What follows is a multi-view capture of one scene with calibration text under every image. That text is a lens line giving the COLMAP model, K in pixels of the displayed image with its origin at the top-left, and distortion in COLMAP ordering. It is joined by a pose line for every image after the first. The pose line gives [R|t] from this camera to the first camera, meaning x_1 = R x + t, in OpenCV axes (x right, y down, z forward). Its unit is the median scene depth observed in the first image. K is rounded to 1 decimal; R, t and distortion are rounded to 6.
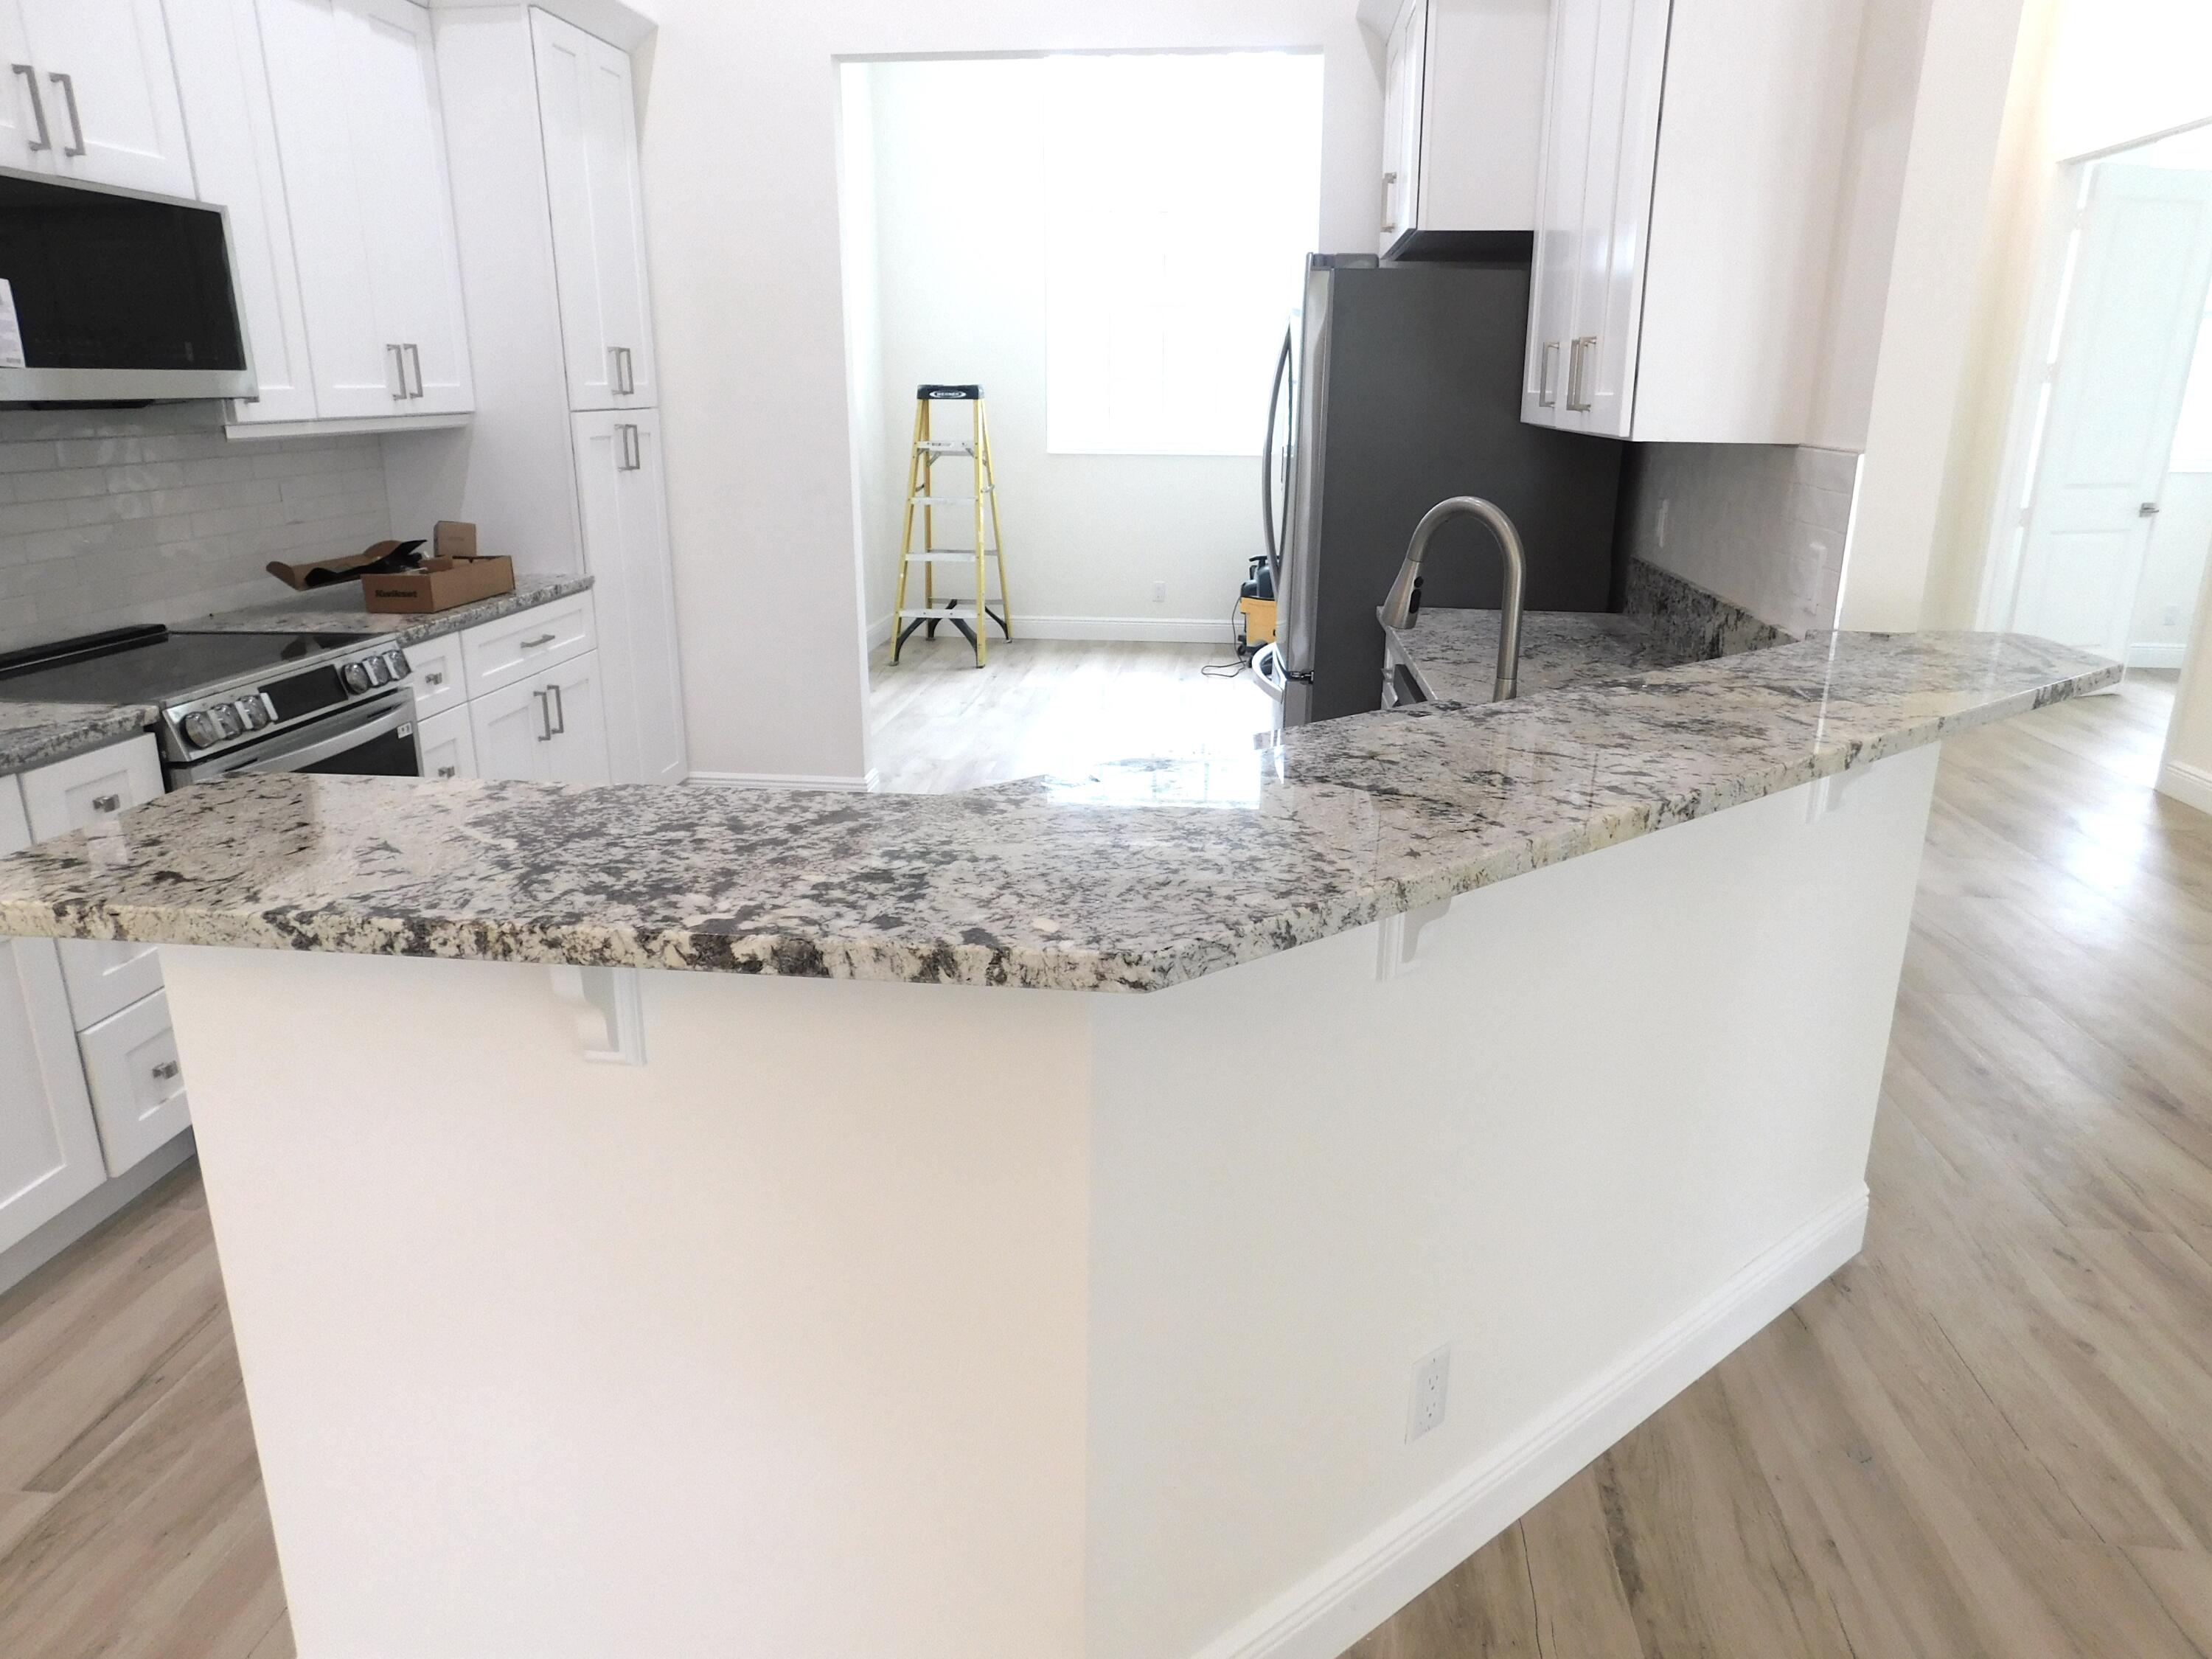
lens RADIAL K [[1468.1, 0, 1114.1], [0, 1468.1, 826.0], [0, 0, 1]] dist [-0.065819, 0.059556]
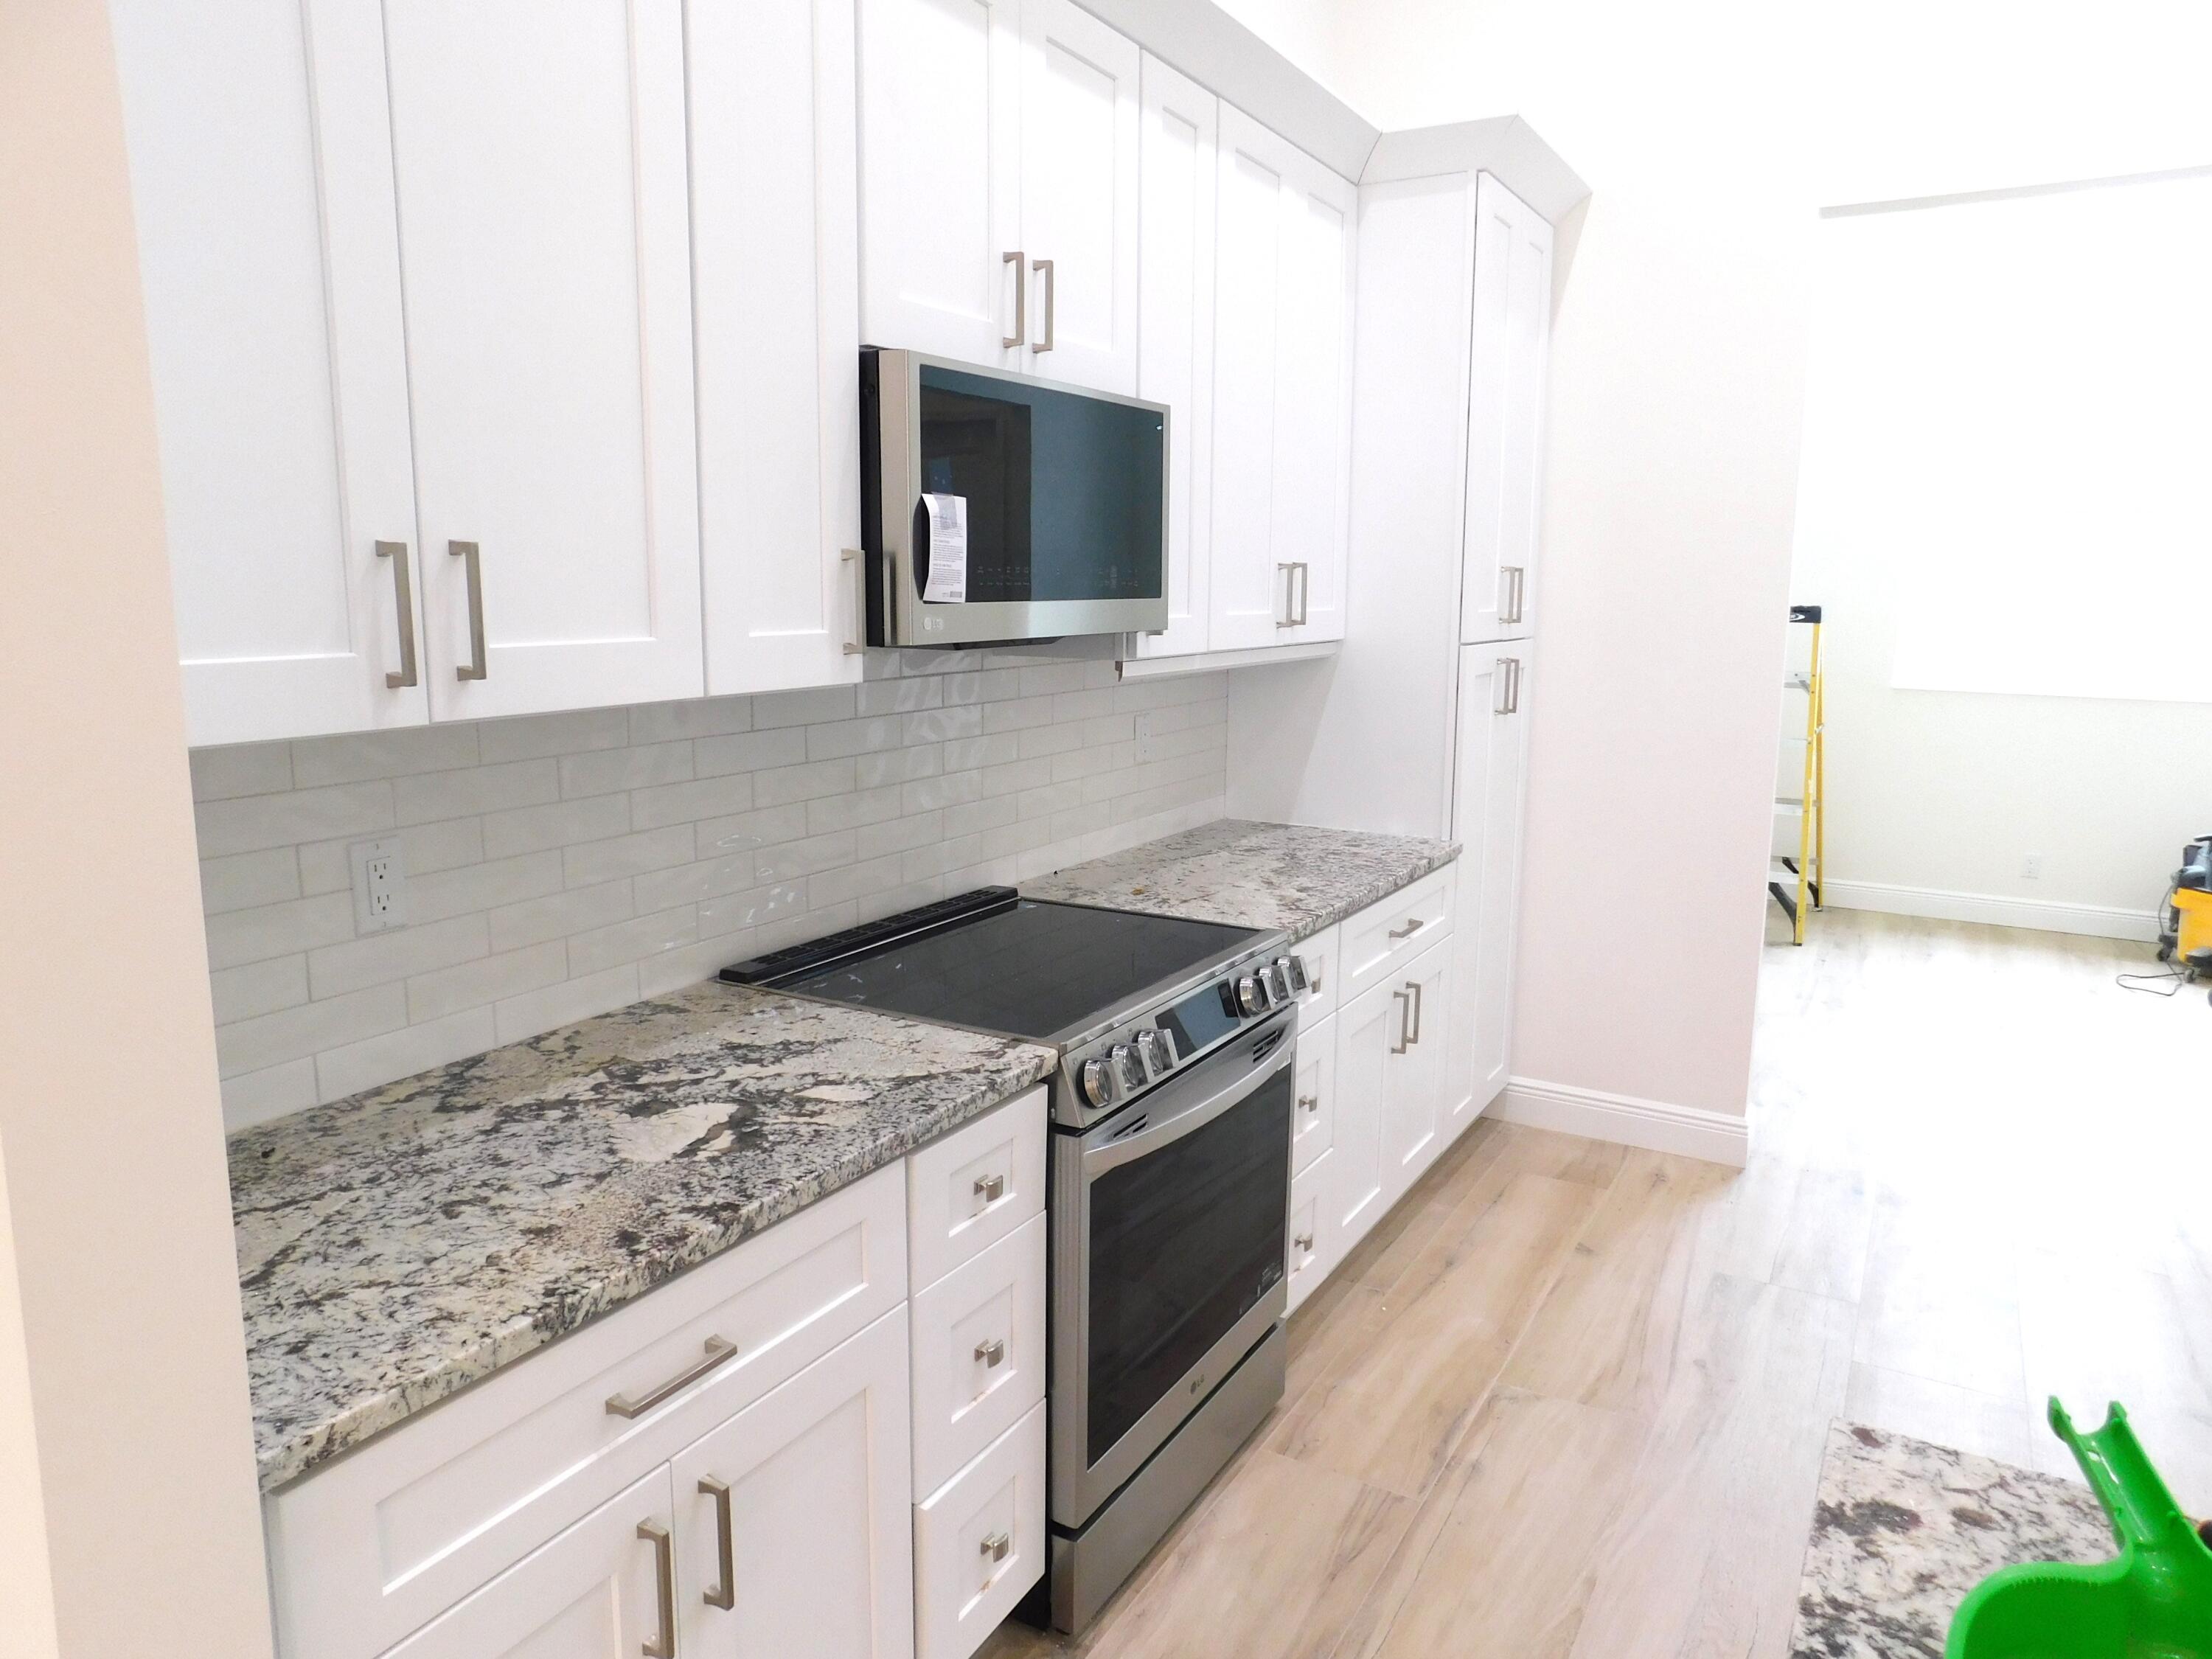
lens RADIAL K [[1468.1, 0, 1114.1], [0, 1468.1, 826.0], [0, 0, 1]] dist [-0.065819, 0.059556]
pose [[0.912150, 0.075210, -0.402897, -0.268388], [-0.126617, 0.986644, -0.102477, -0.096262], [0.389809, 0.144488, 0.909490, 0.245064]]
